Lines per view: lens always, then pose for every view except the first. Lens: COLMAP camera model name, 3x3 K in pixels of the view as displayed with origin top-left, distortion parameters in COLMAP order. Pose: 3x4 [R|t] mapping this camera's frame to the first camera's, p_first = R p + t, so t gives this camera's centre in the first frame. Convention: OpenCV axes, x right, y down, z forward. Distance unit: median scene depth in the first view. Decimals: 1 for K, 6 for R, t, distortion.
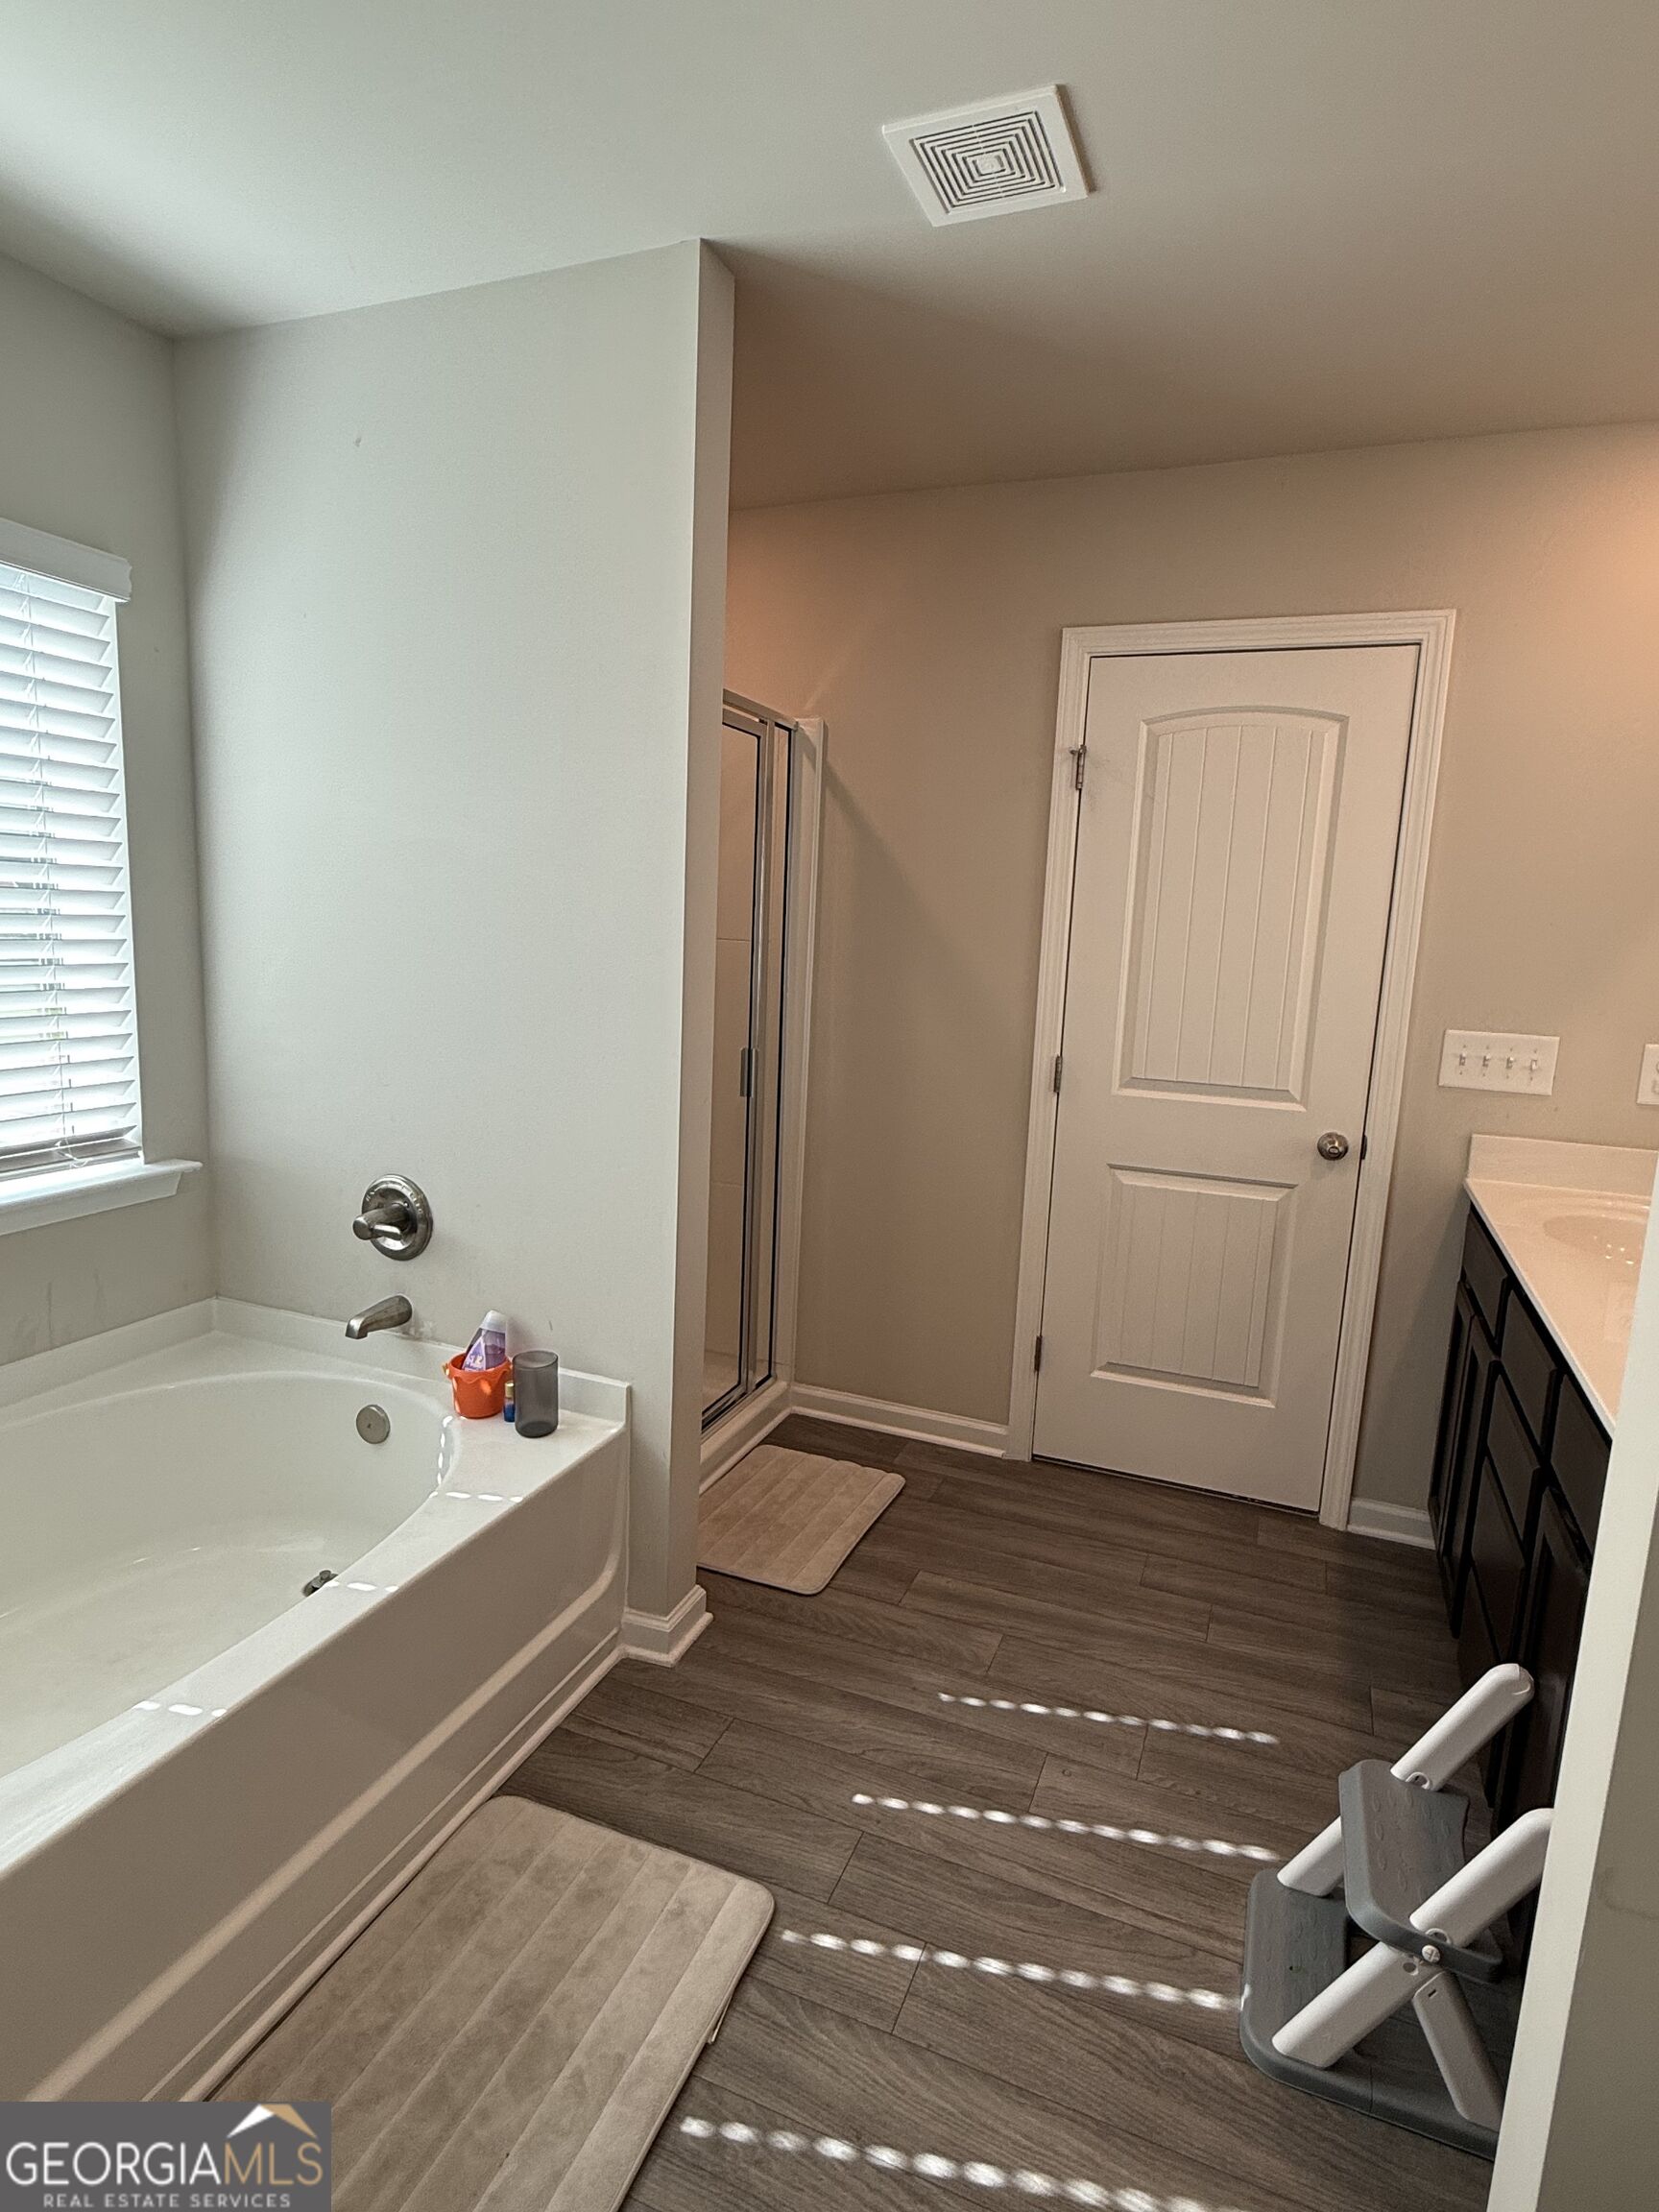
lens RADIAL K [[1181.3, 0, 835.8], [0, 1181.3, 1092.7], [0, 0, 1]] dist [0.002150, 0.002108]
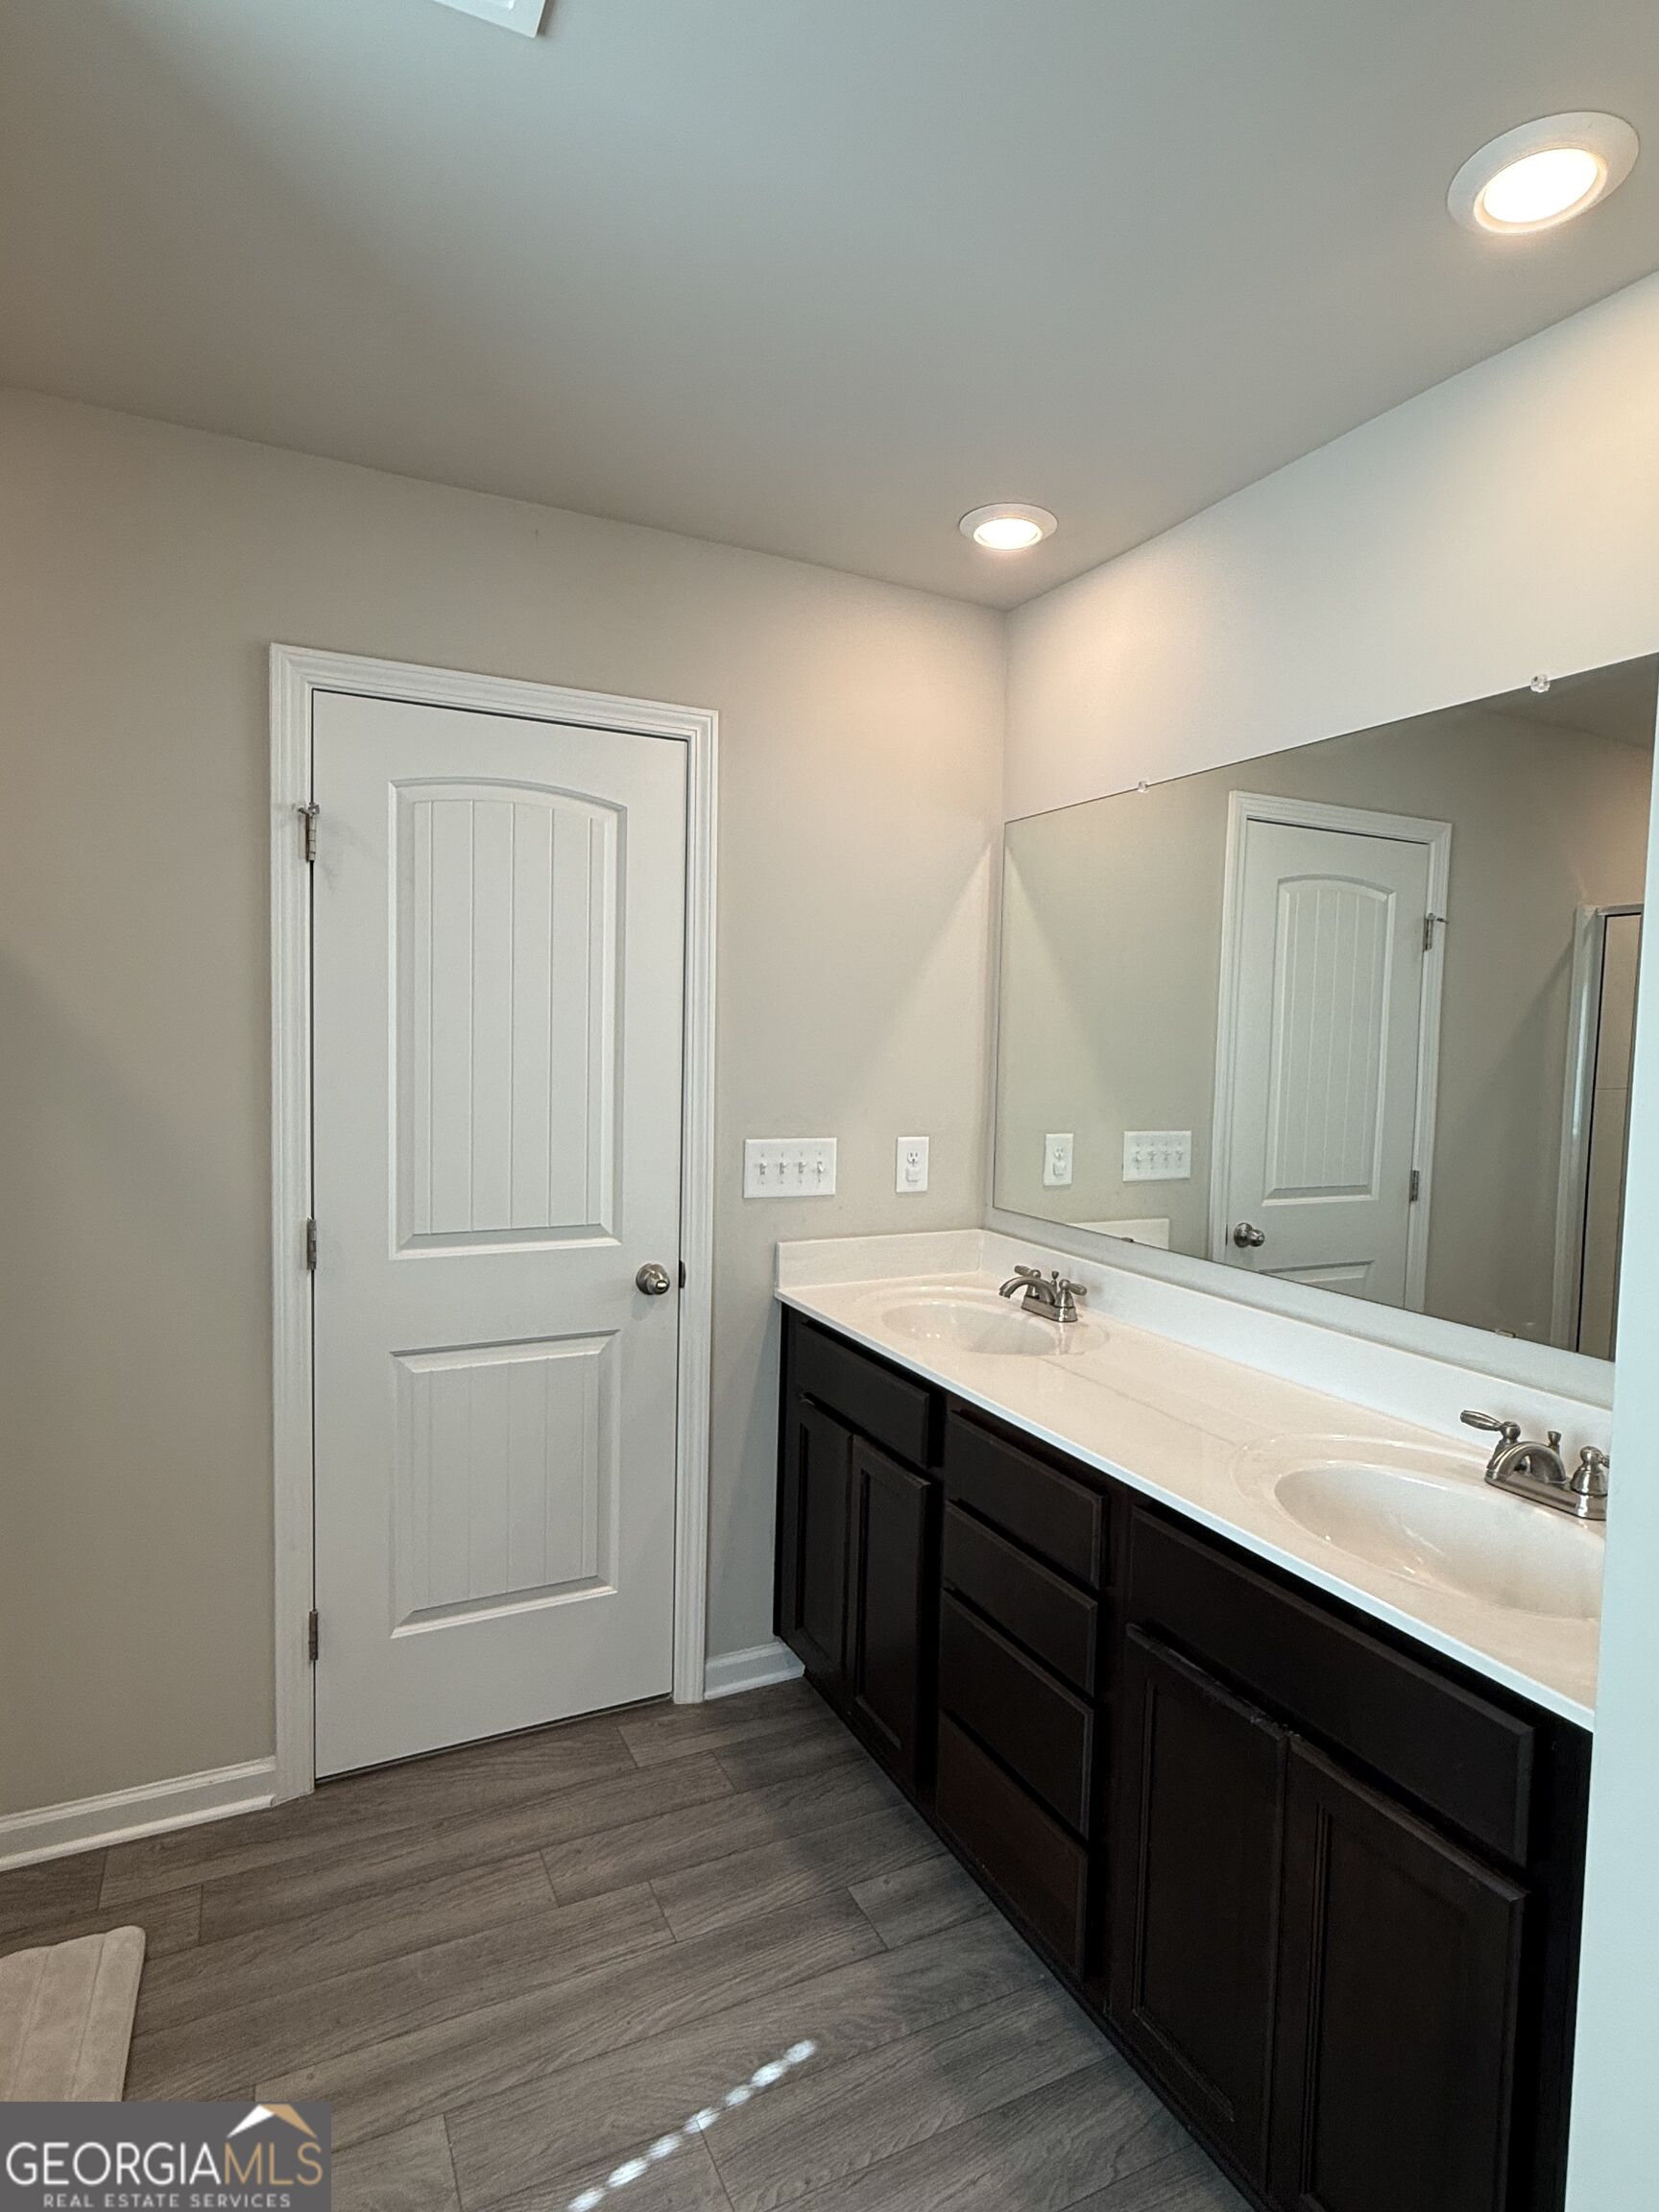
lens RADIAL K [[1181.3, 0, 835.8], [0, 1181.3, 1092.7], [0, 0, 1]] dist [0.002150, 0.002108]
pose [[0.666316, -0.065929, 0.742749, -0.141579], [0.114751, 0.993284, -0.014774, -0.065312], [-0.736787, 0.095075, 0.669407, 0.281411]]
